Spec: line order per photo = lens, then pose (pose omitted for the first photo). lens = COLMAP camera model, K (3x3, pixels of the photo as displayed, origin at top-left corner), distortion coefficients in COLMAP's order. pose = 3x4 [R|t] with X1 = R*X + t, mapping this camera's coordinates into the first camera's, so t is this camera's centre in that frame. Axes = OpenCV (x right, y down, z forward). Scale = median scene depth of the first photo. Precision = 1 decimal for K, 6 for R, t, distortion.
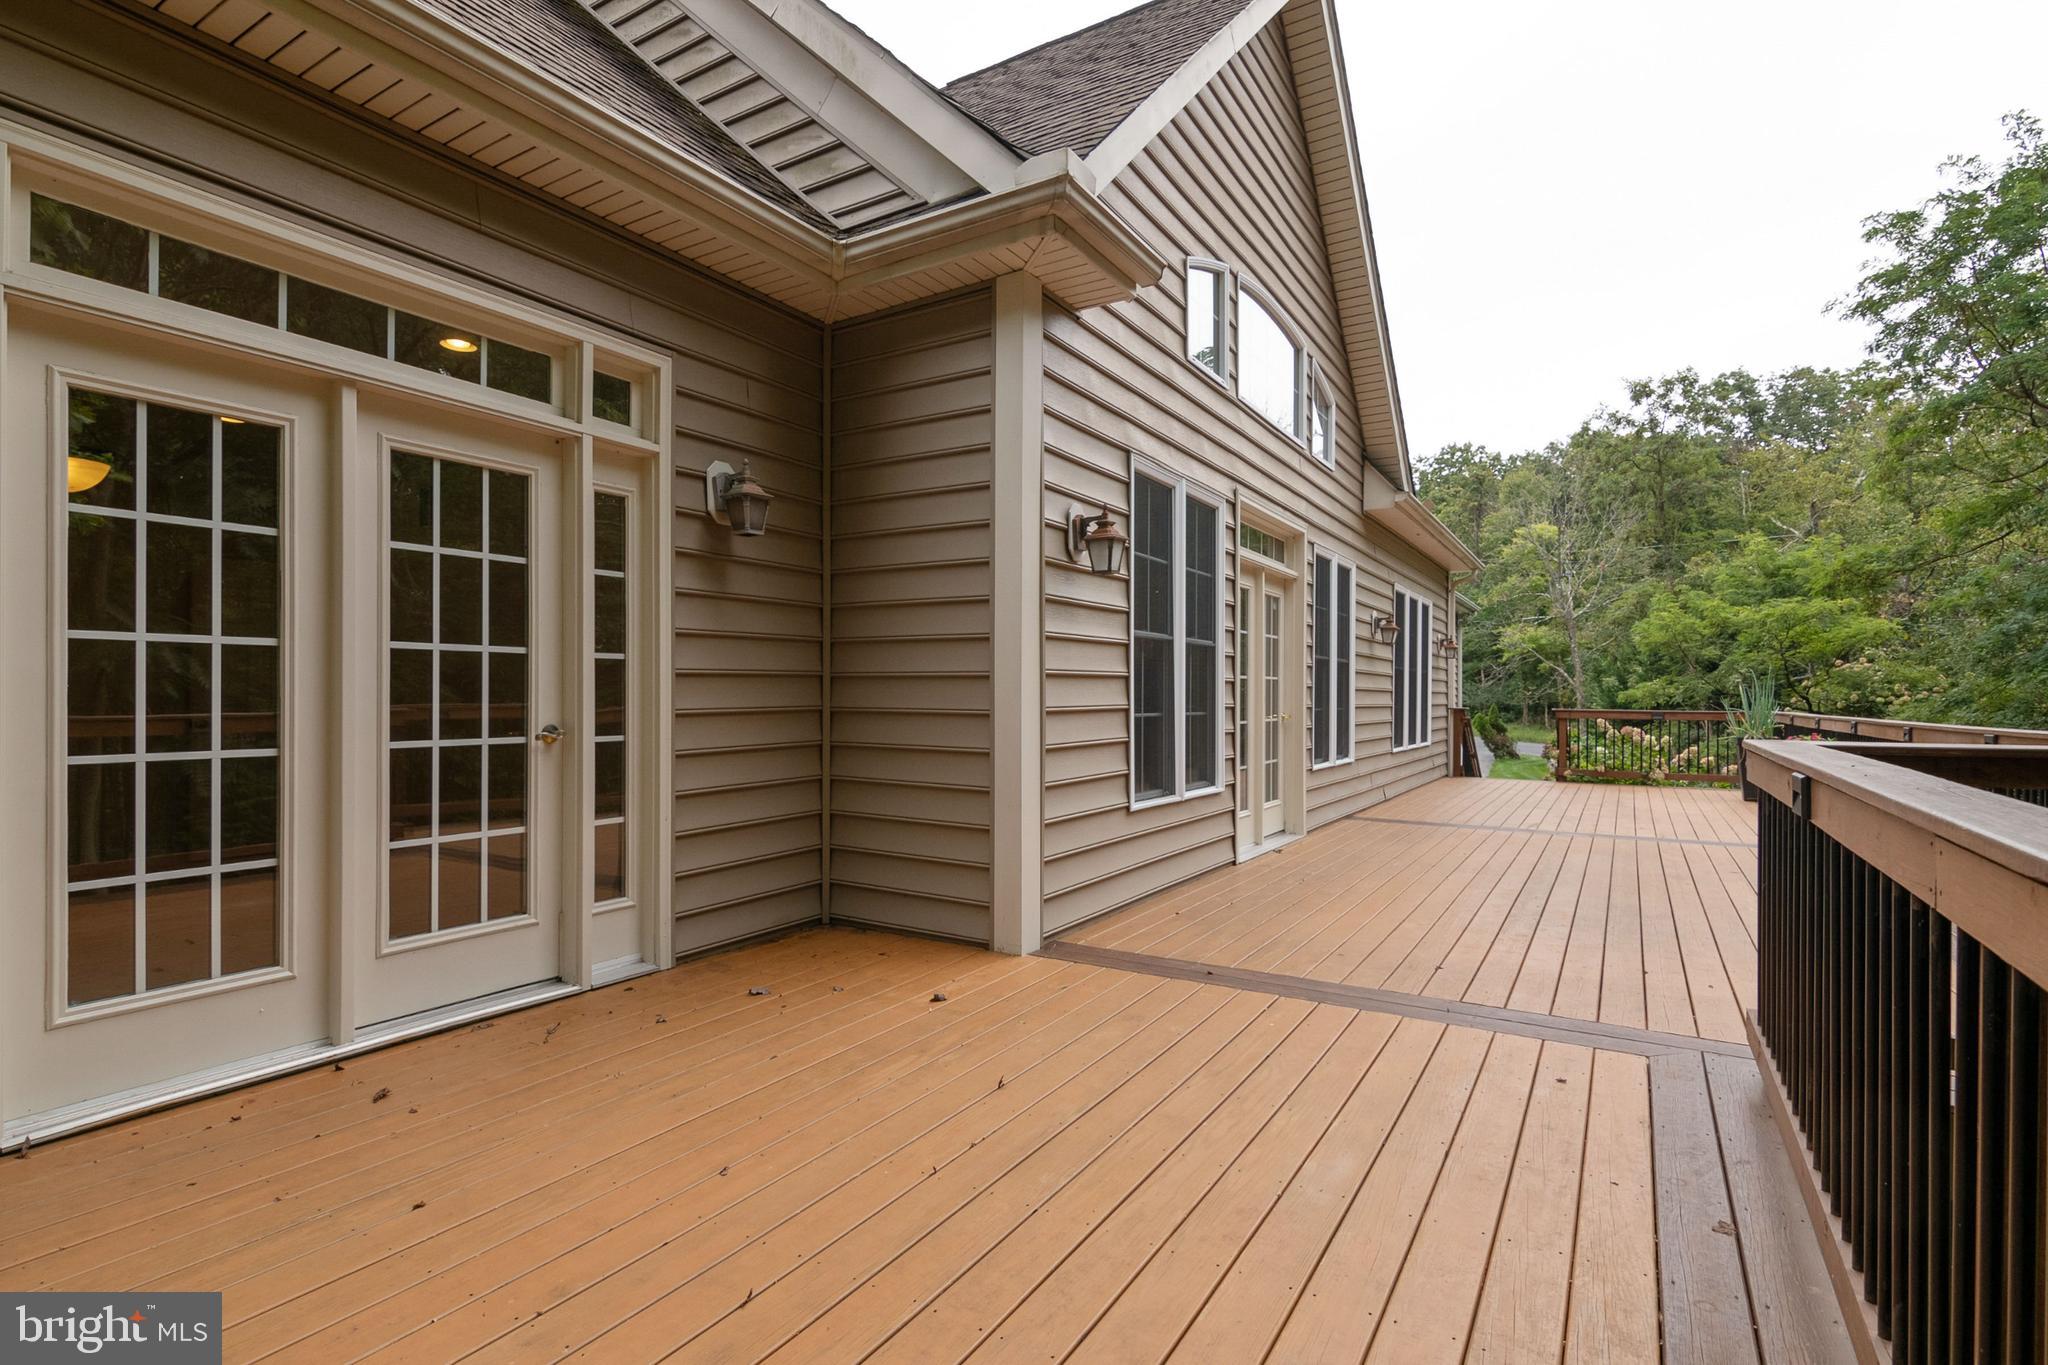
lens RADIAL K [[1001.0, 0, 1030.7], [0, 1001.0, 692.5], [0, 0, 1]] dist [0.001036, 0.002476]
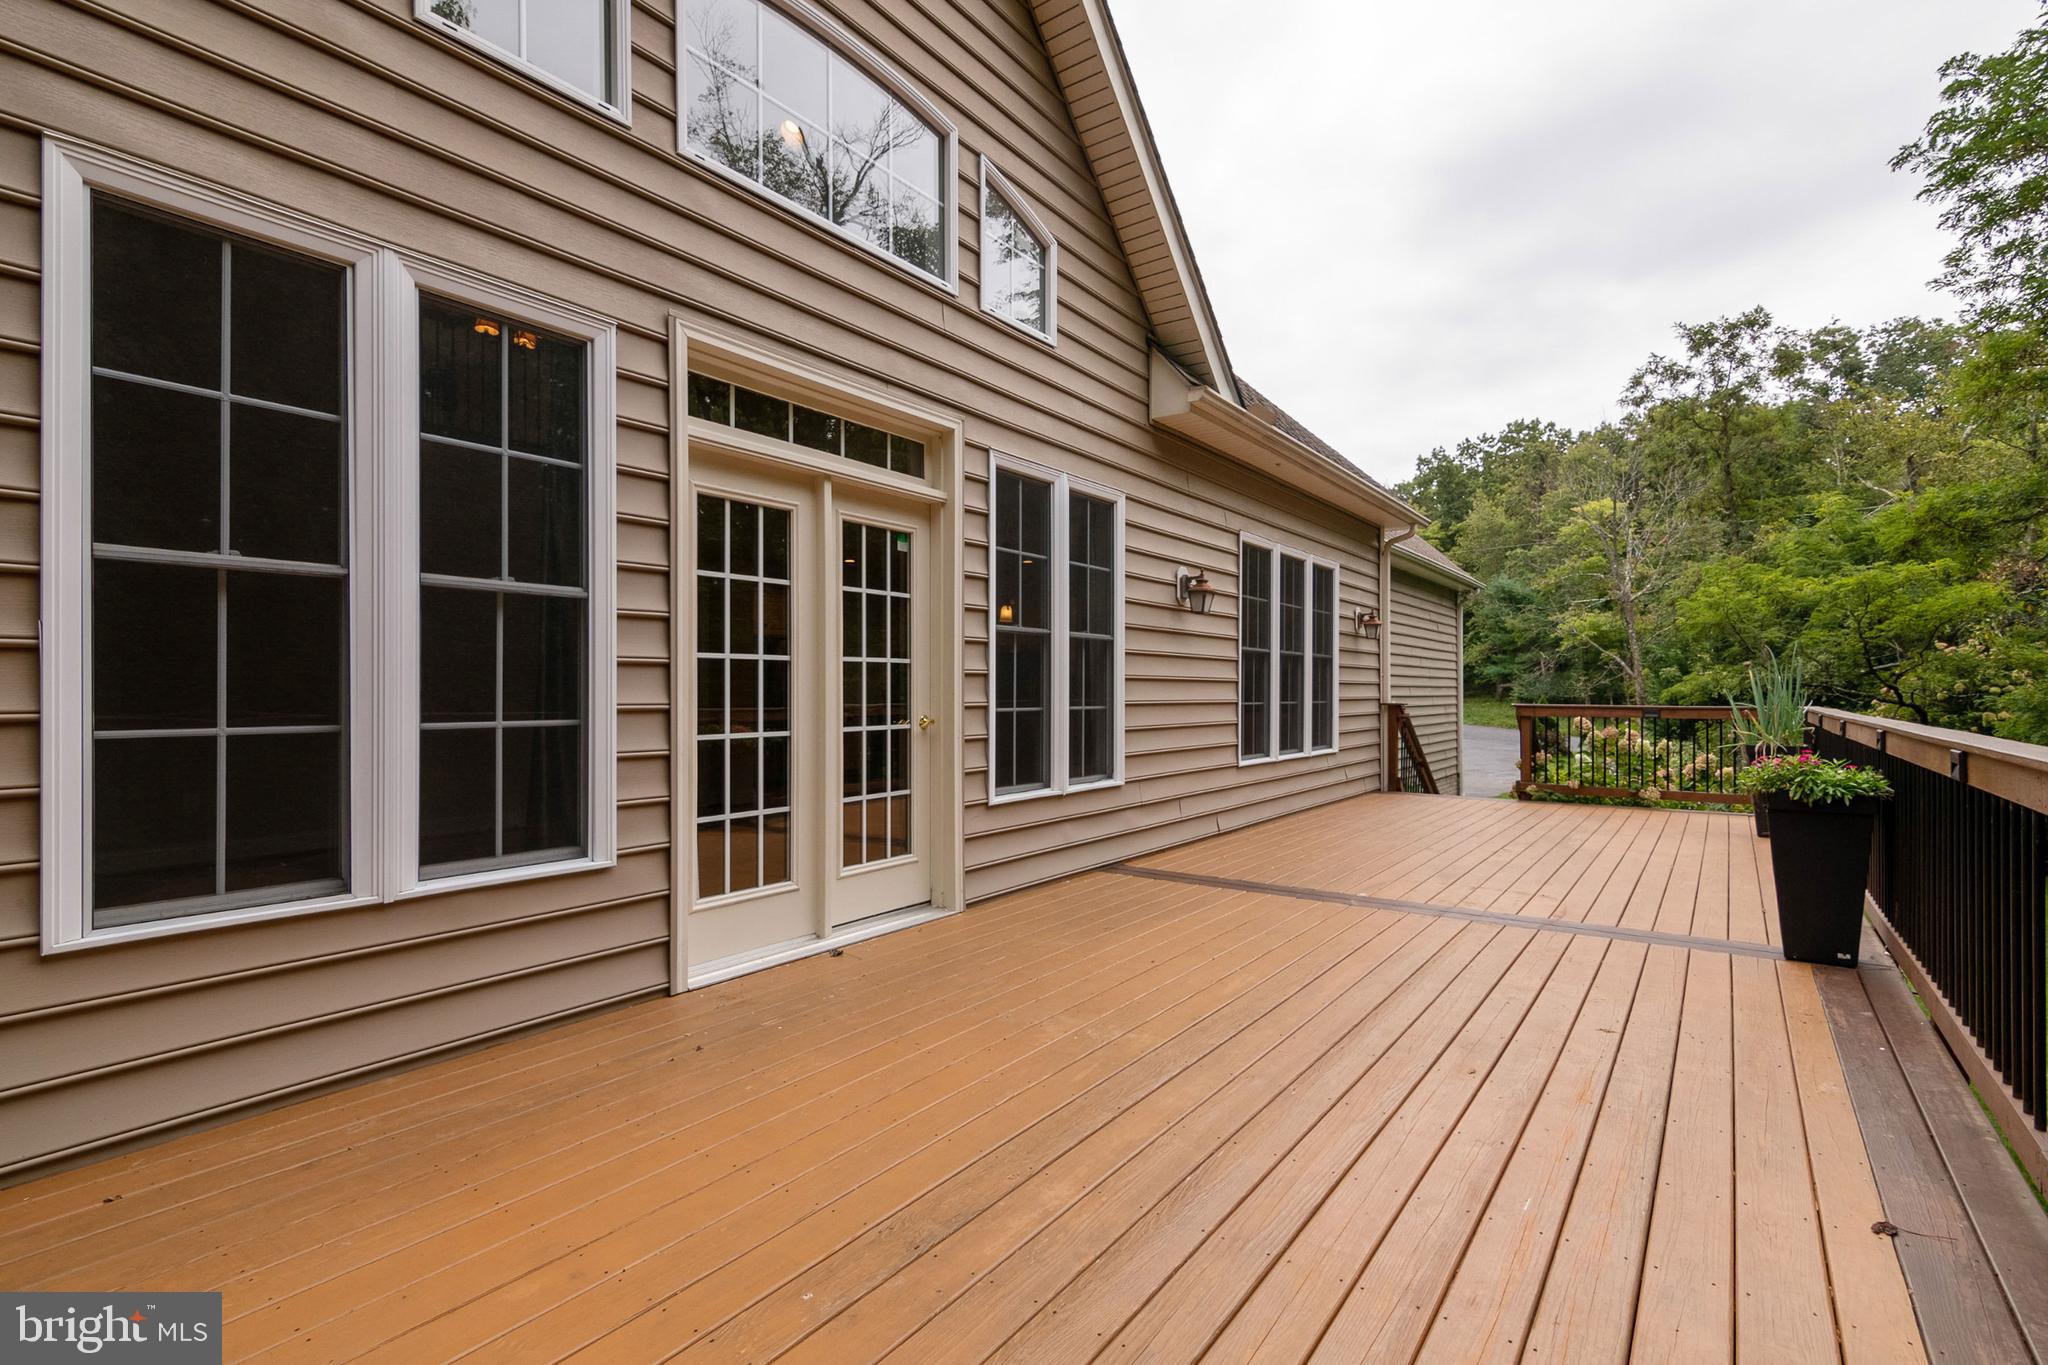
lens RADIAL K [[1001.0, 0, 1010.3], [0, 1001.0, 683.7], [0, 0, 1]] dist [0.001036, 0.002476]
pose [[0.996734, -0.006072, -0.080532, 0.116897], [0.005751, 0.999975, -0.004225, 0.001078], [0.080556, 0.003748, 0.996743, 0.123540]]
